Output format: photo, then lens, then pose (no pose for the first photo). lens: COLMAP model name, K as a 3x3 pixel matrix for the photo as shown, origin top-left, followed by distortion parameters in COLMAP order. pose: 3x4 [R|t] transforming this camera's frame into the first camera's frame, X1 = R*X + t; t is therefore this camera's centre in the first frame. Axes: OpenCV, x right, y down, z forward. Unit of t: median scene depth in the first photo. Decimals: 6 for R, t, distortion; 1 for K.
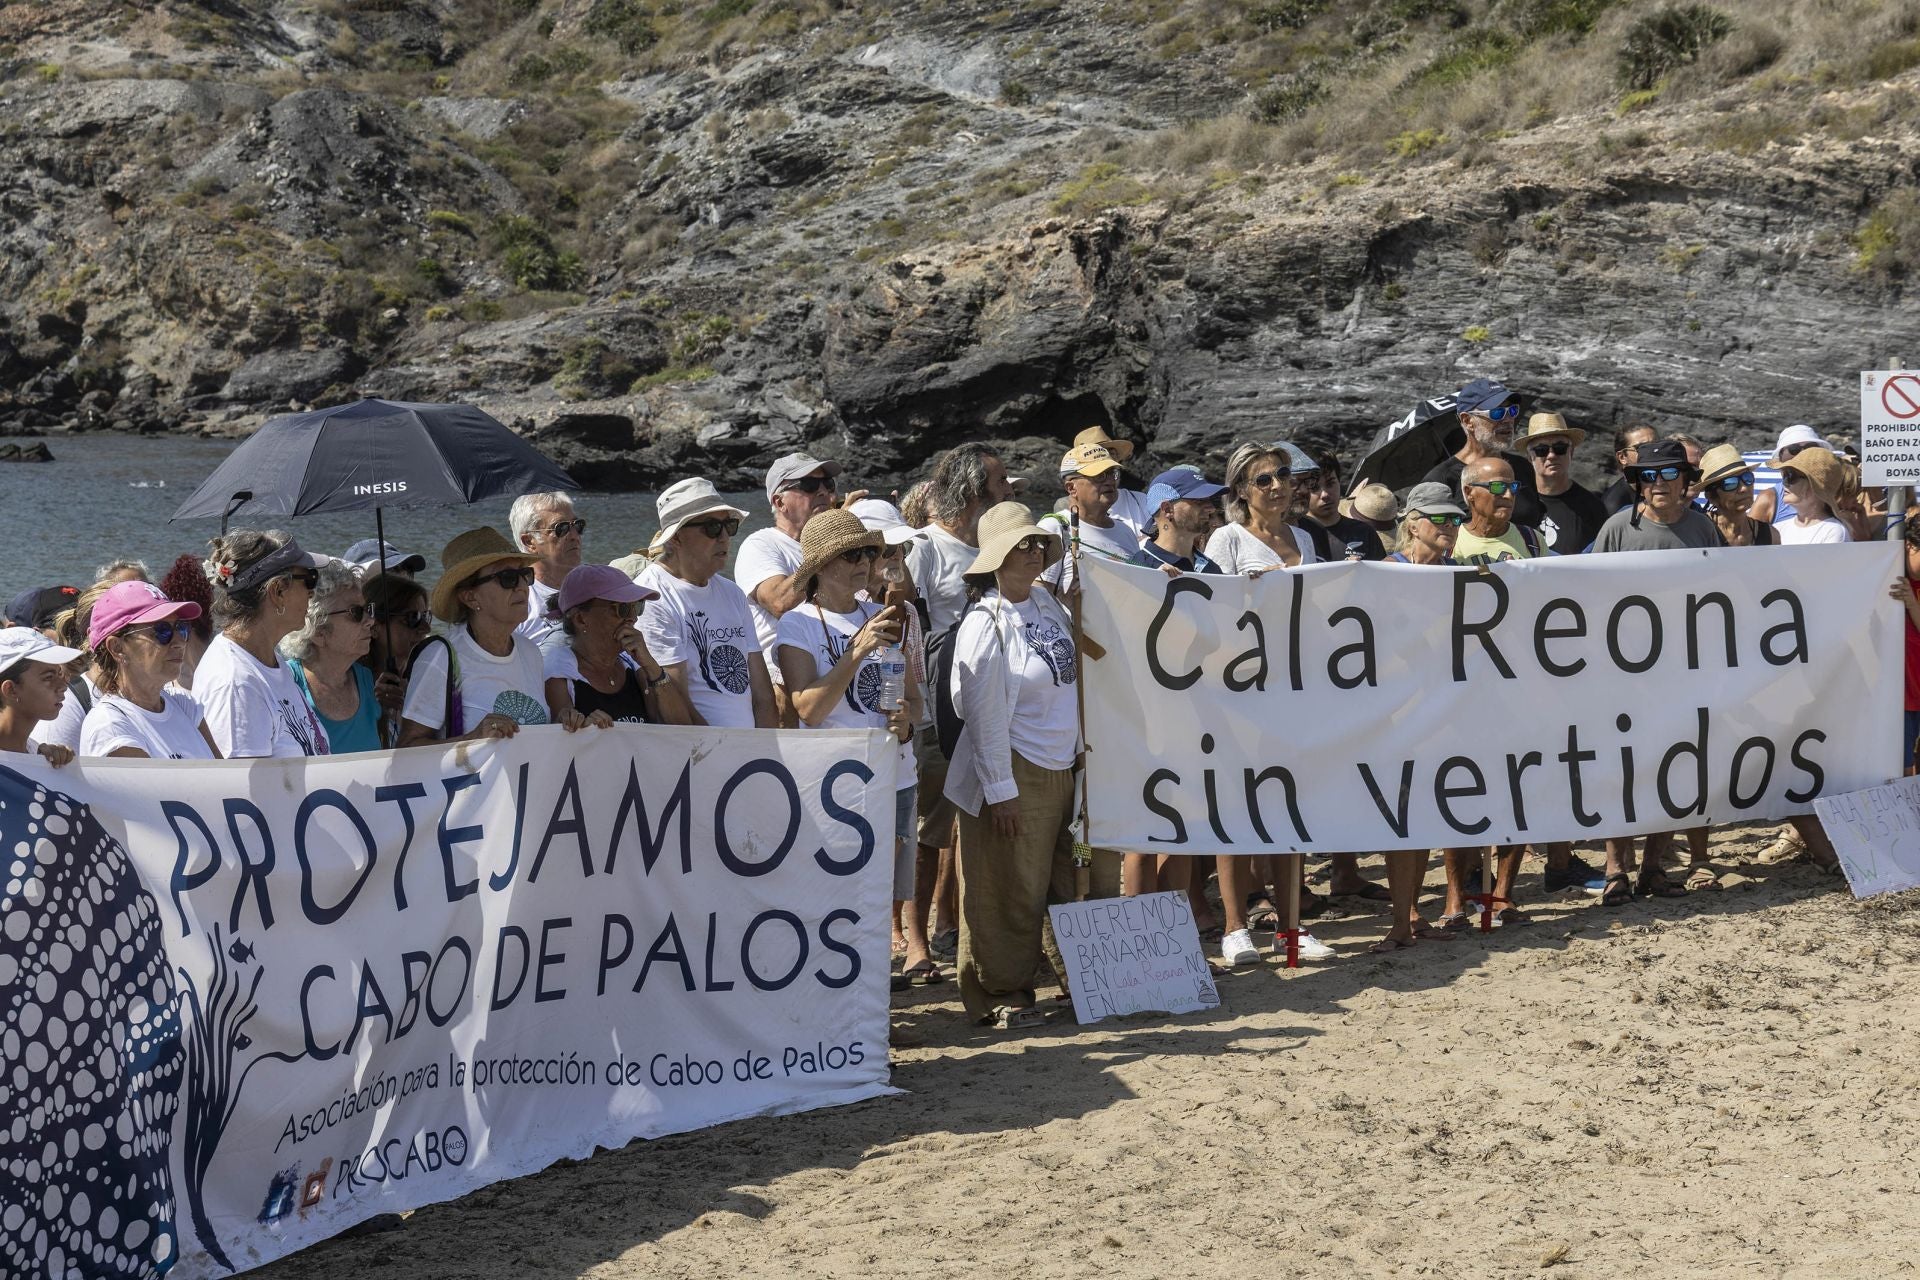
lens RADIAL K [[3716.5, 0, 960.0], [0, 3716.5, 640.0], [0, 0, 1]] dist [0.102246, -0.233157]
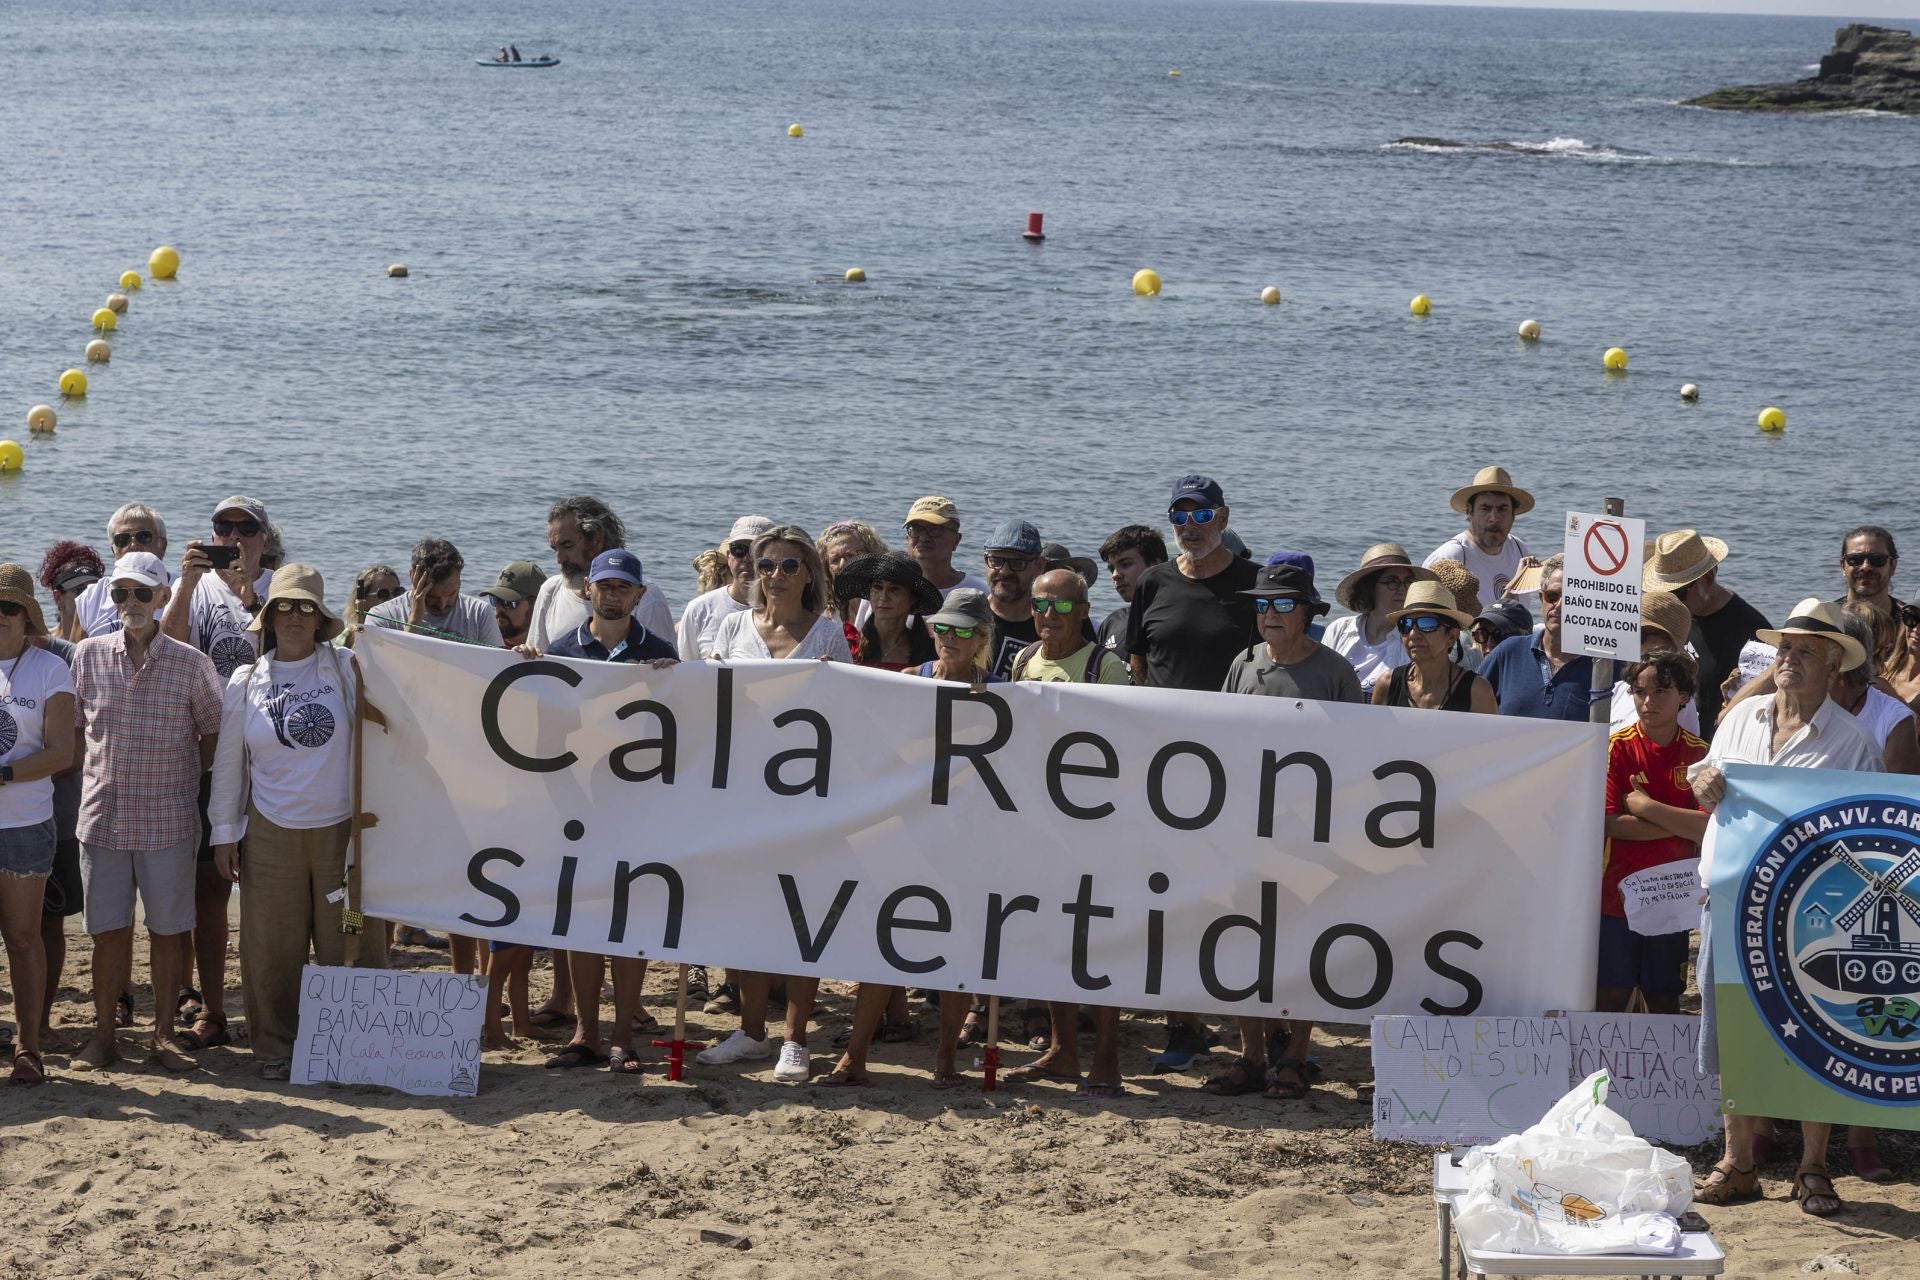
lens RADIAL K [[4544.5, 0, 960.0], [0, 4544.5, 640.0], [0, 0, 1]] dist [0.132951, 0.336809]
pose [[0.692601, 0.123192, -0.710723, 0.153737], [-0.085074, 0.992382, 0.089109, -0.021466], [0.716287, -0.001253, 0.697805, 0.037383]]
